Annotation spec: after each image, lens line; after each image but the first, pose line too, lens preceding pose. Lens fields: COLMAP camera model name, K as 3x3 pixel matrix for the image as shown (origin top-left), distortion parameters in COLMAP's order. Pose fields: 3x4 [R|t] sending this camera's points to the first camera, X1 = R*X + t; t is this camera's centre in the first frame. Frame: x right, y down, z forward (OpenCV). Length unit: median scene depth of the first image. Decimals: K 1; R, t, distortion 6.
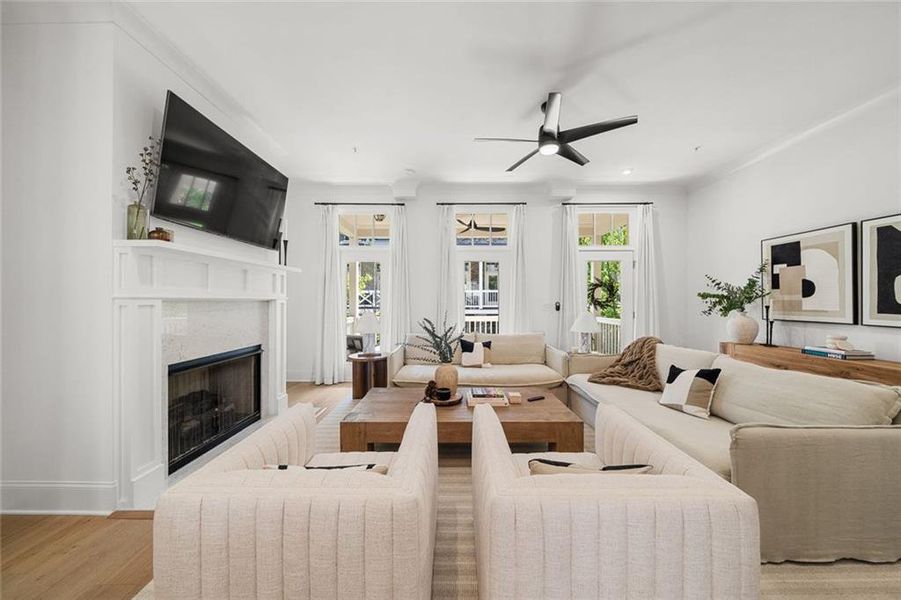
lens RADIAL K [[308.0, 0, 451.5], [0, 308.0, 298.6], [0, 0, 1]] dist [0.000310, -0.000104]
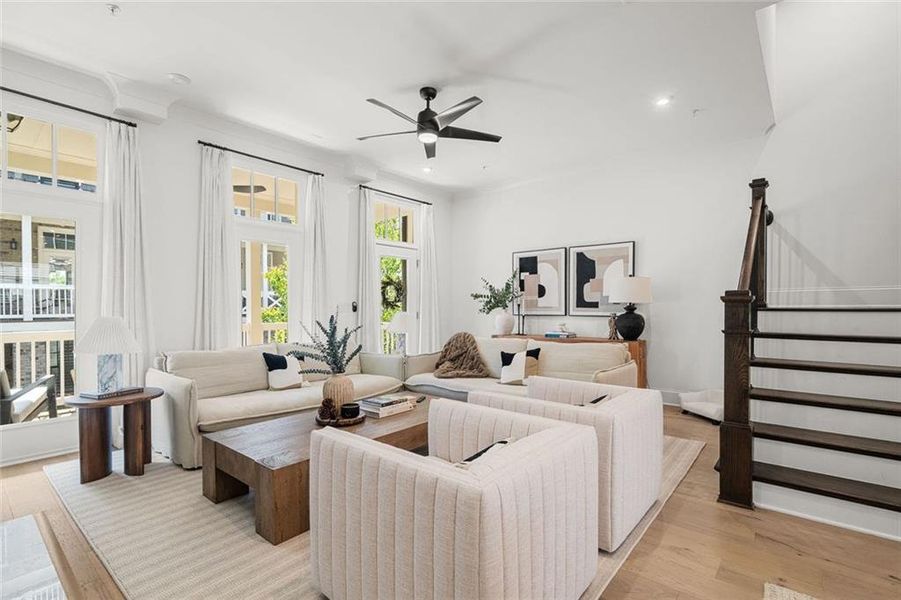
lens RADIAL K [[425.5, 0, 450.8], [0, 425.5, 309.2], [0, 0, 1]] dist [-0.003050, -0.000390]
pose [[0.642201, -0.005223, 0.766518, -0.523223], [-0.002292, 0.999959, 0.008734, 0.029853], [-0.766533, -0.007366, 0.642163, 0.076427]]
